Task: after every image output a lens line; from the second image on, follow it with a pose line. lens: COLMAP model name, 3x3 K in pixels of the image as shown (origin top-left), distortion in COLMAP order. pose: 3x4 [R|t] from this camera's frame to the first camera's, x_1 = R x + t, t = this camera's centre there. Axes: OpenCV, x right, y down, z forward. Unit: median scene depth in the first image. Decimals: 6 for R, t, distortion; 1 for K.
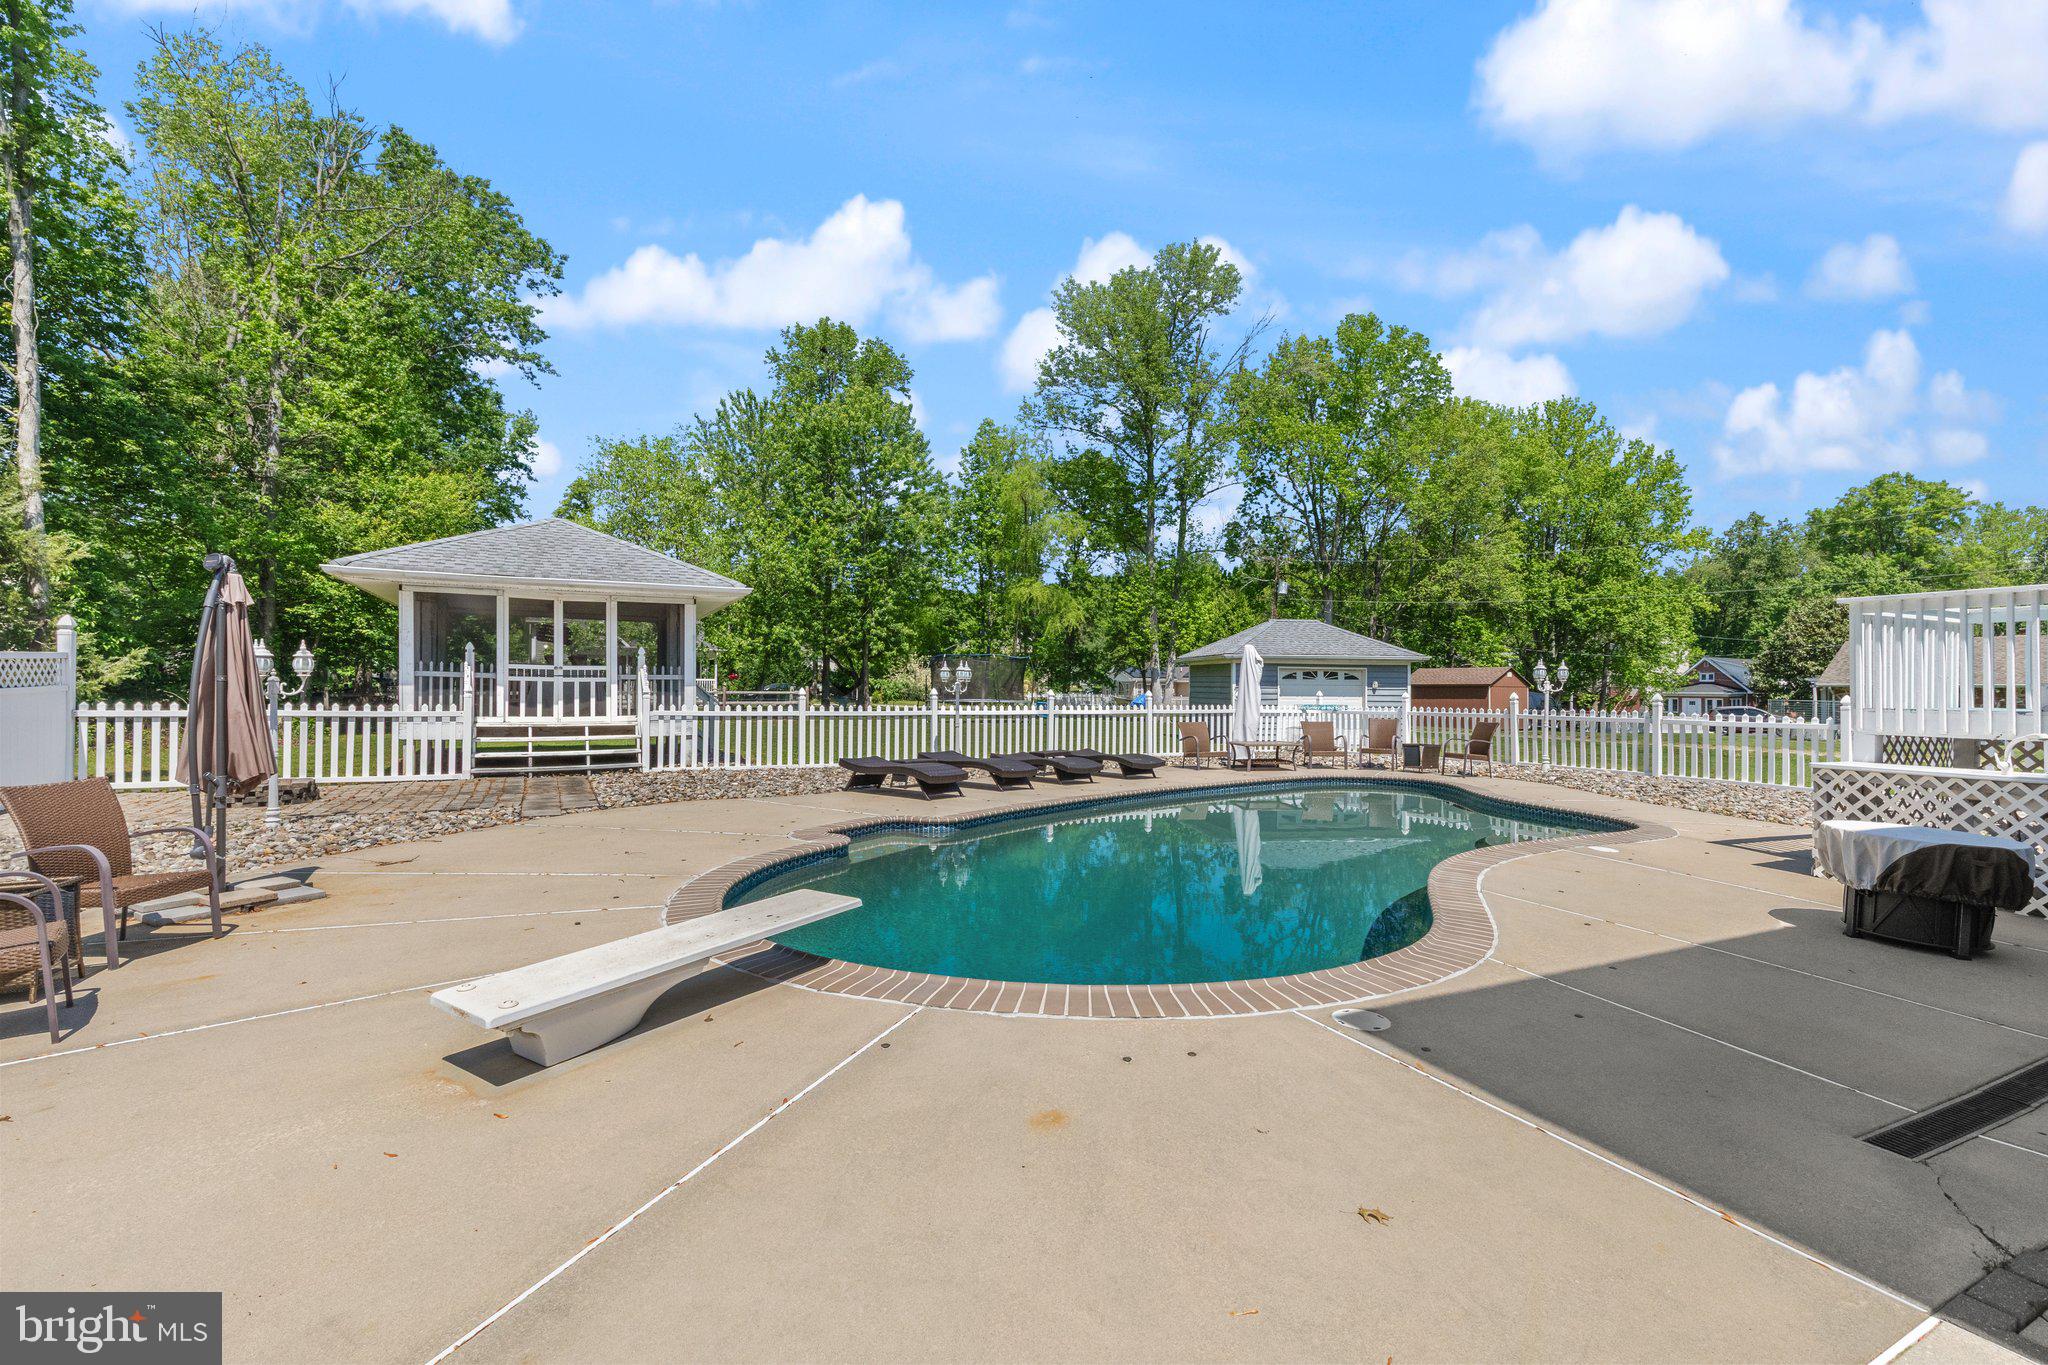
lens RADIAL K [[932.4, 0, 1030.7], [0, 932.4, 679.3], [0, 0, 1]] dist [0.012117, -0.001258]
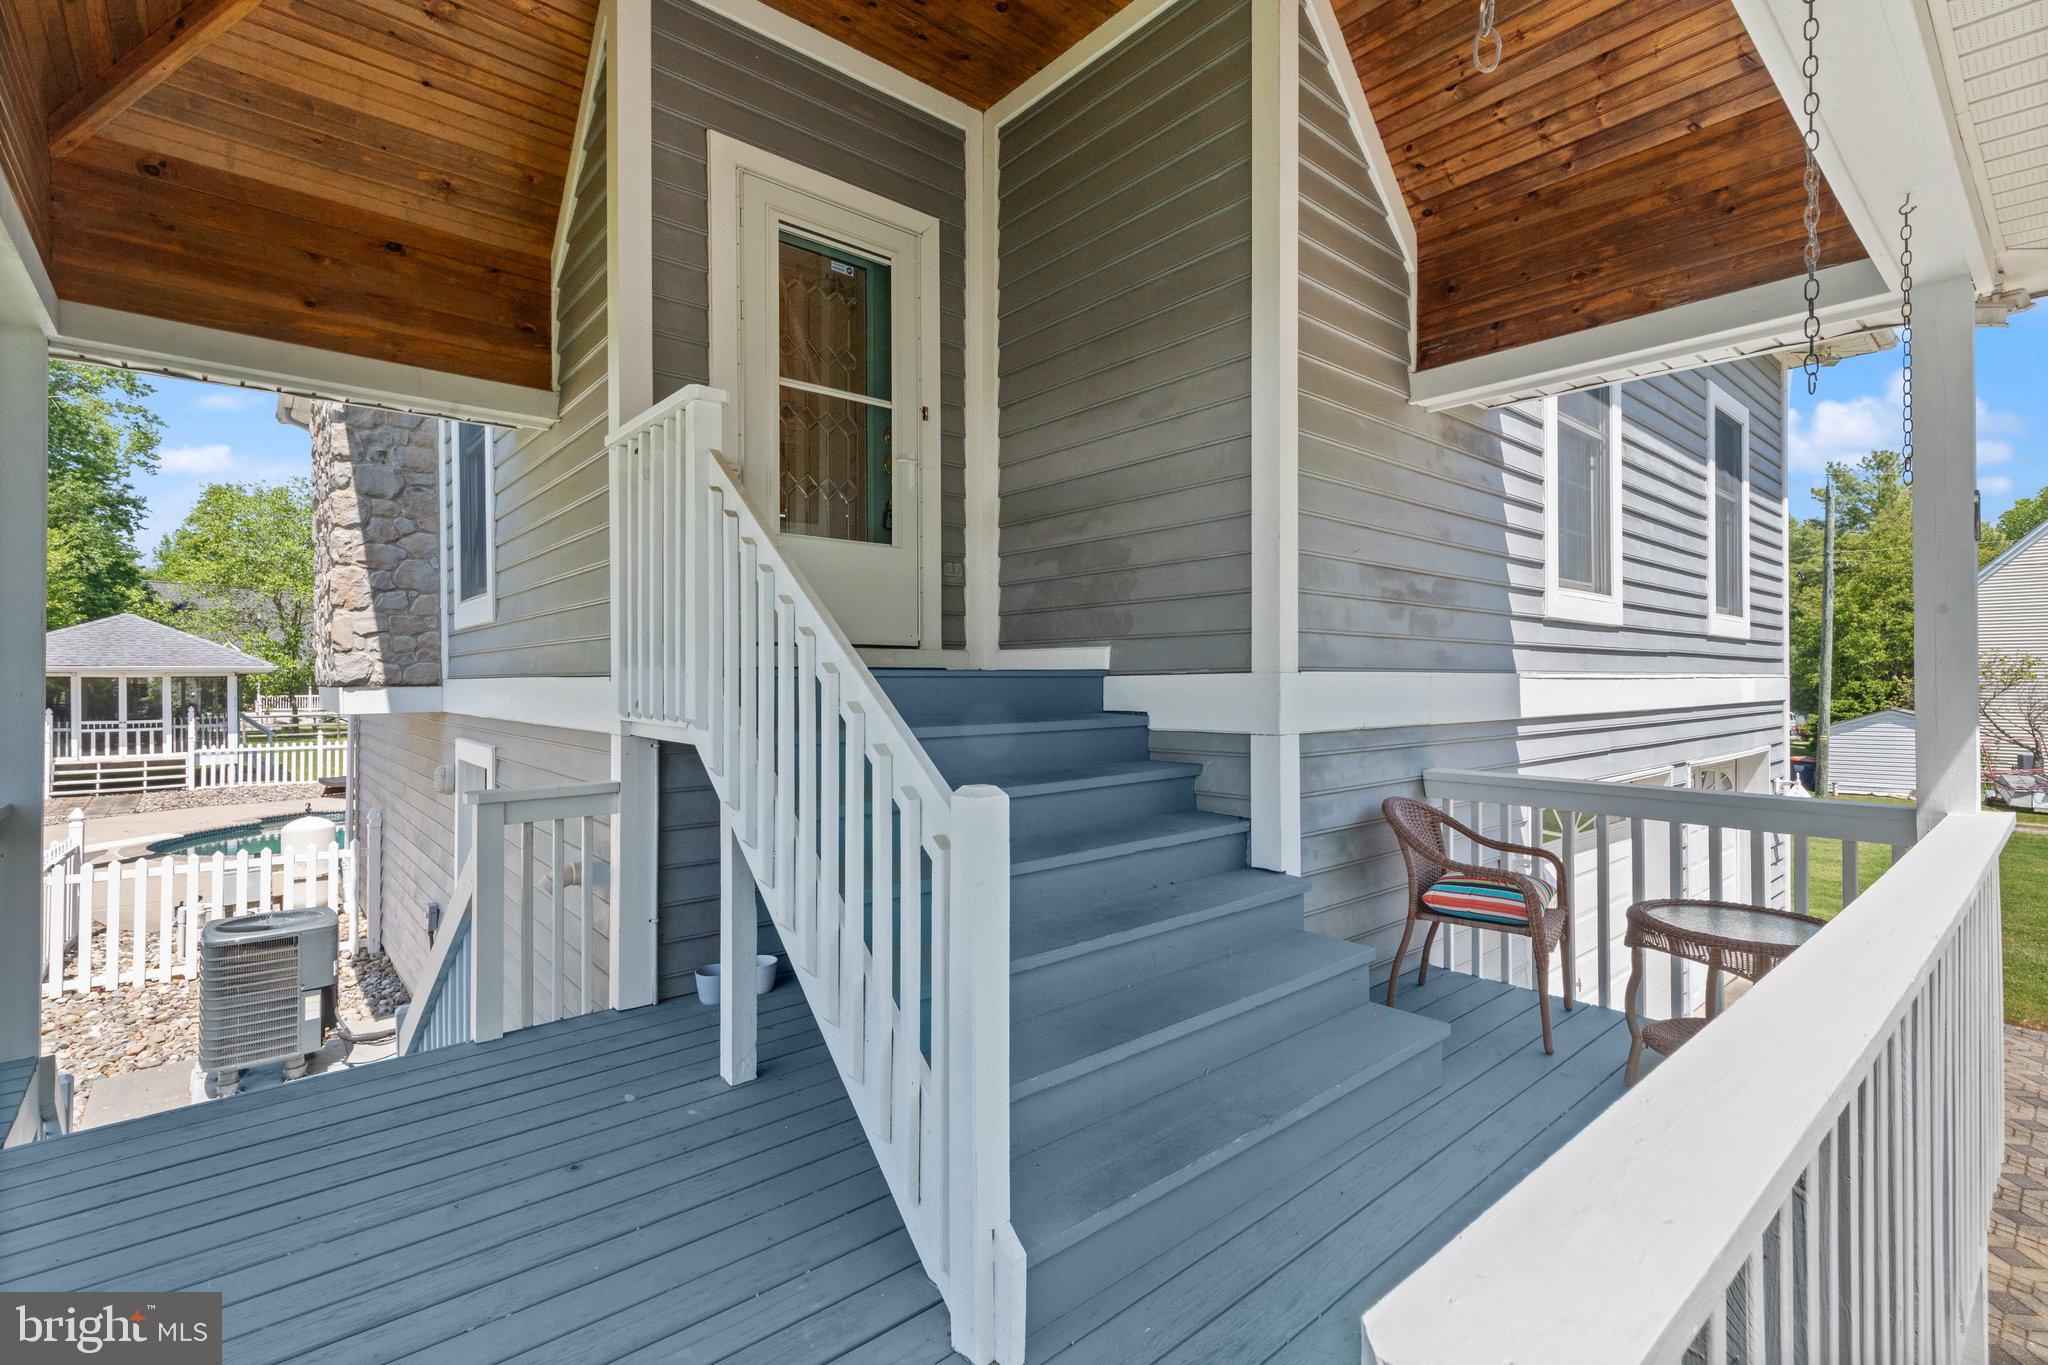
lens RADIAL K [[932.4, 0, 1021.9], [0, 932.4, 669.5], [0, 0, 1]] dist [0.012117, -0.001258]
pose [[0.971610, -0.006002, 0.236513, 0.534522], [0.006193, 0.999981, -0.000065, -0.087513], [-0.236508, 0.001528, 0.971628, -0.800468]]
